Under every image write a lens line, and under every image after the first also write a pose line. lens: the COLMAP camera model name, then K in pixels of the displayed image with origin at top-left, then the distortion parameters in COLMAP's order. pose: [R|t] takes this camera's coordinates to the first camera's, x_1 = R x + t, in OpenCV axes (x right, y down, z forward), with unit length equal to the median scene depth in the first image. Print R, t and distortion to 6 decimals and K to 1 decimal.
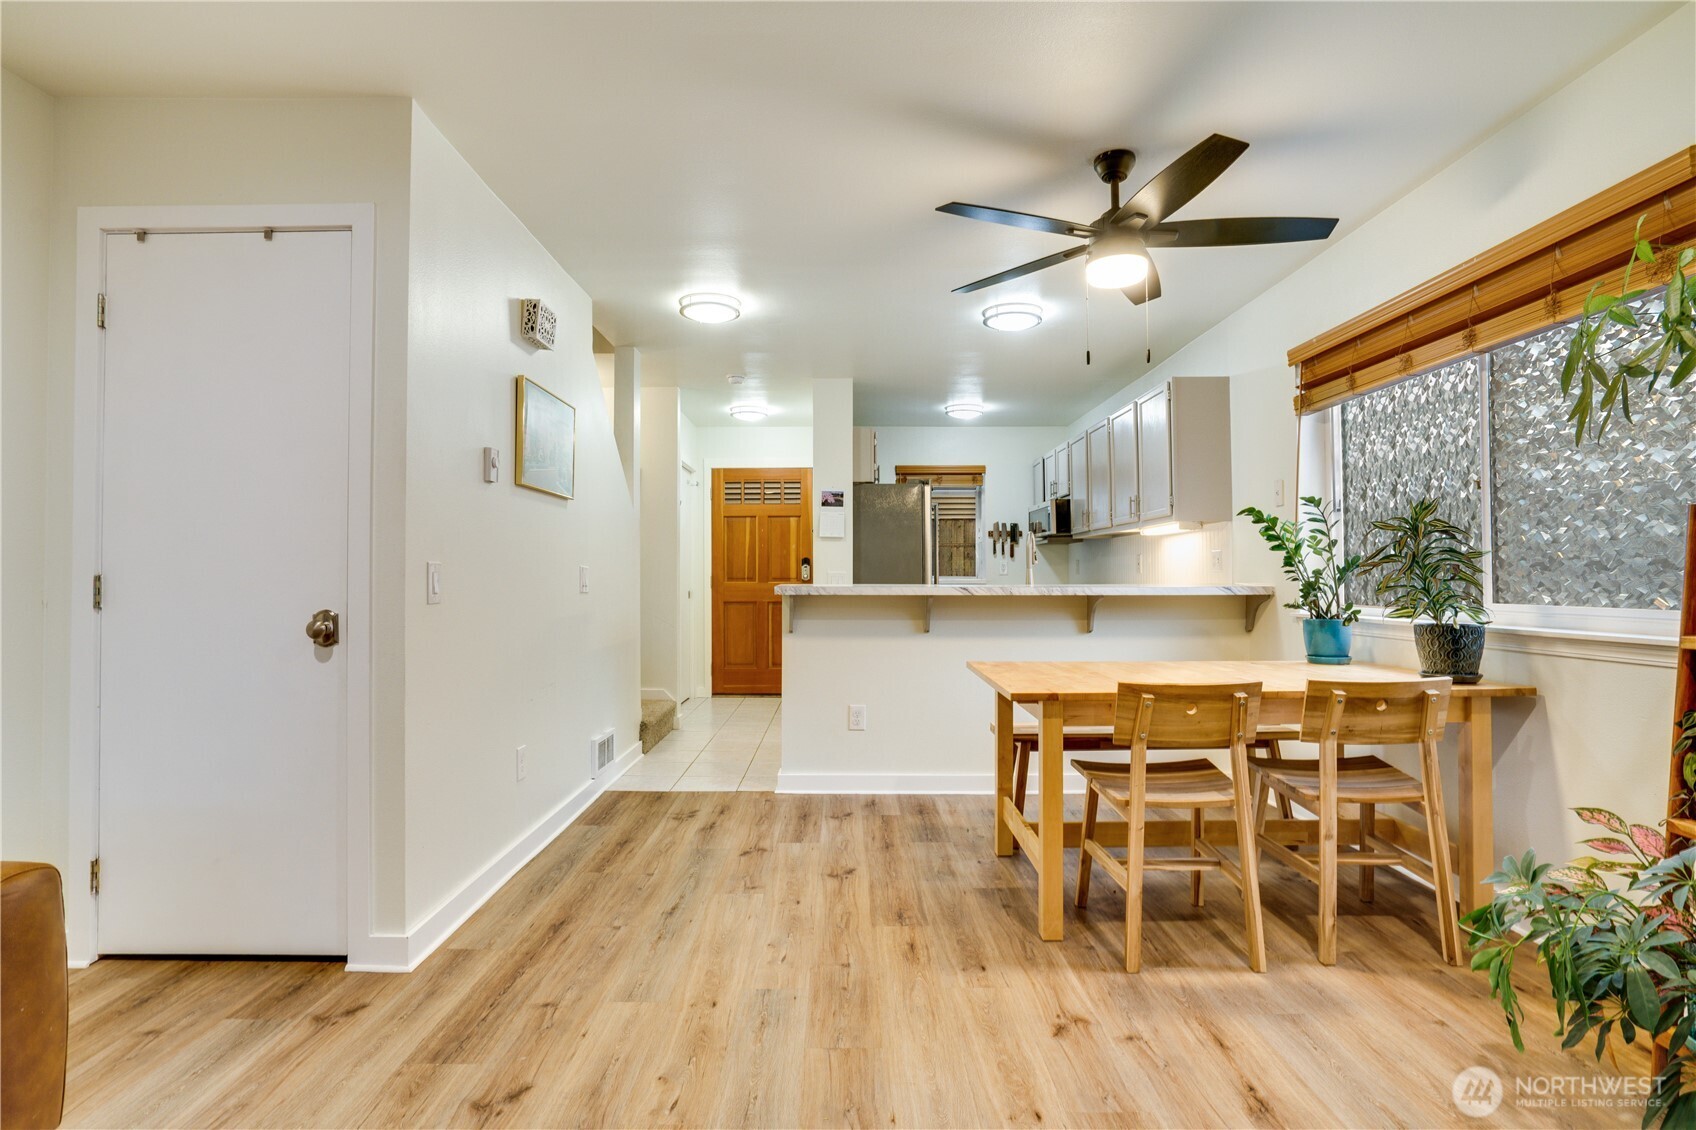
lens RADIAL K [[829.8, 0, 833.2], [0, 829.8, 568.3], [0, 0, 1]] dist [-0.053070, 0.022744]
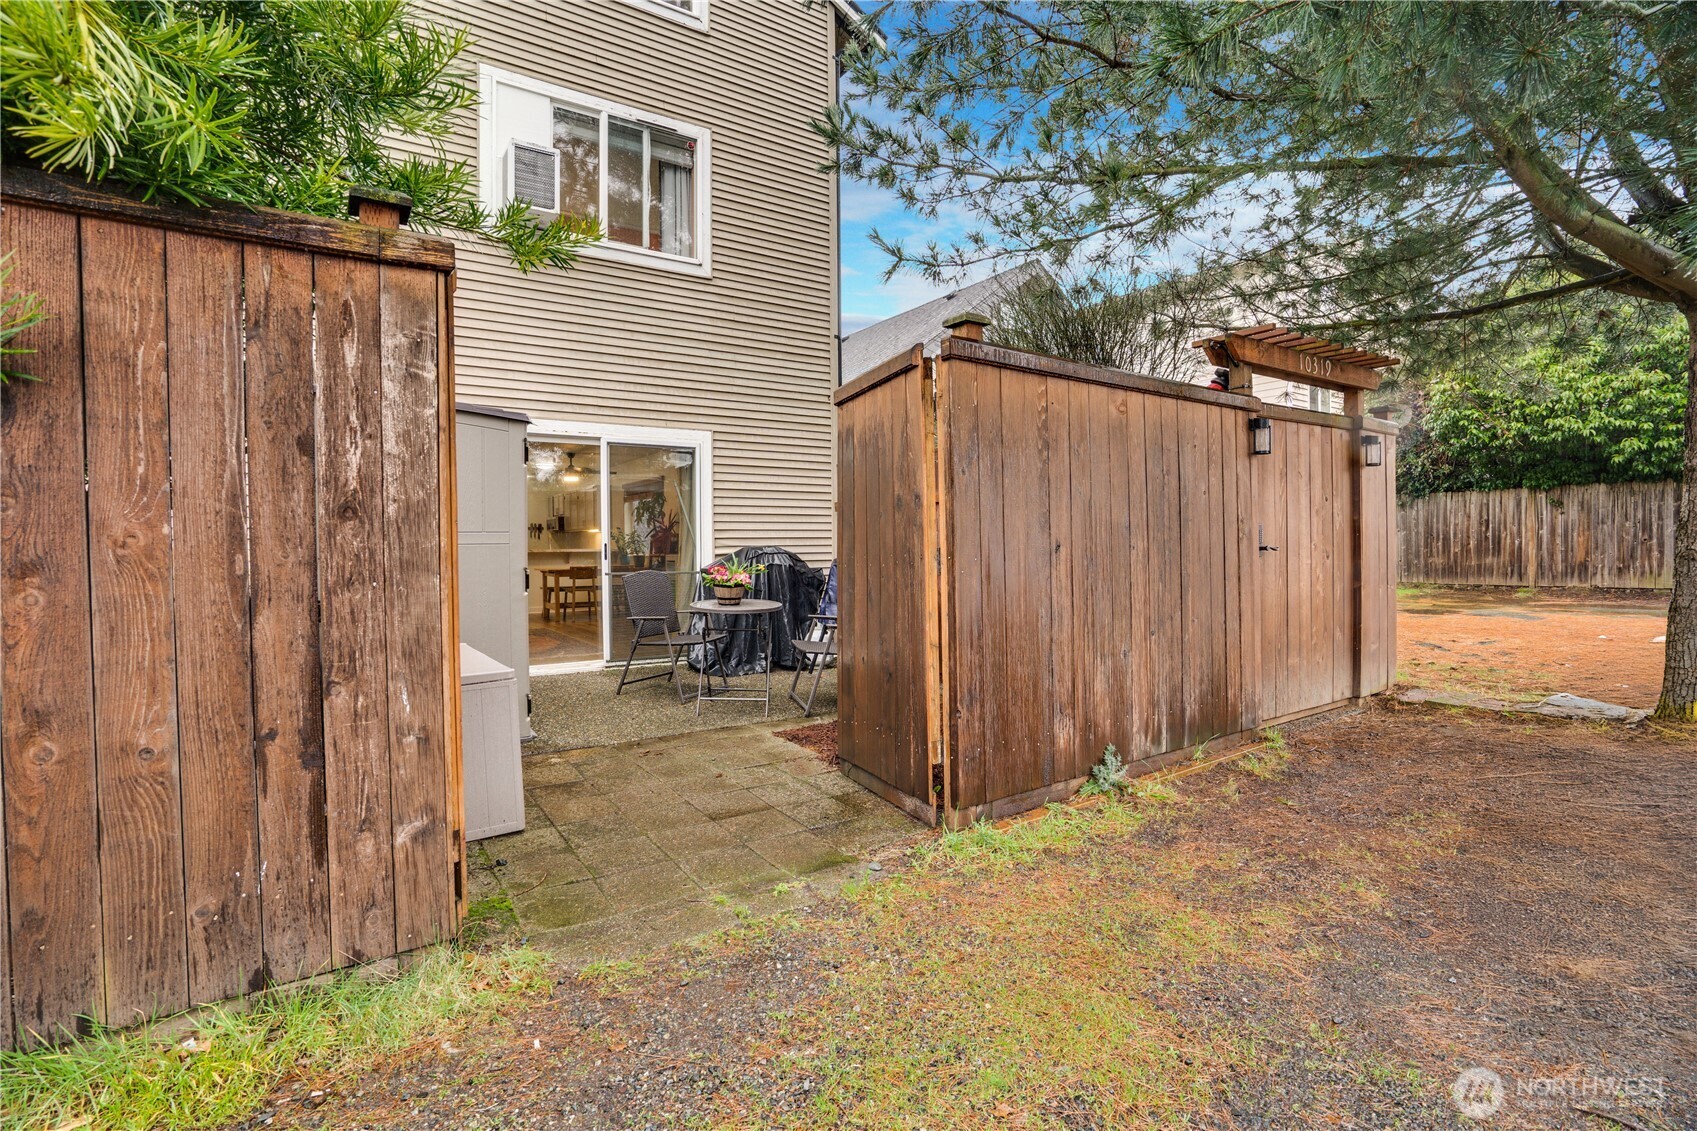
lens RADIAL K [[791.1, 0, 827.0], [0, 791.1, 557.9], [0, 0, 1]] dist [-0.050474, 0.018700]
pose [[0.832526, -0.013562, 0.553819, -0.659843], [0.002511, 0.999782, 0.020709, -0.009604], [-0.553980, -0.015850, 0.832379, -2.536045]]
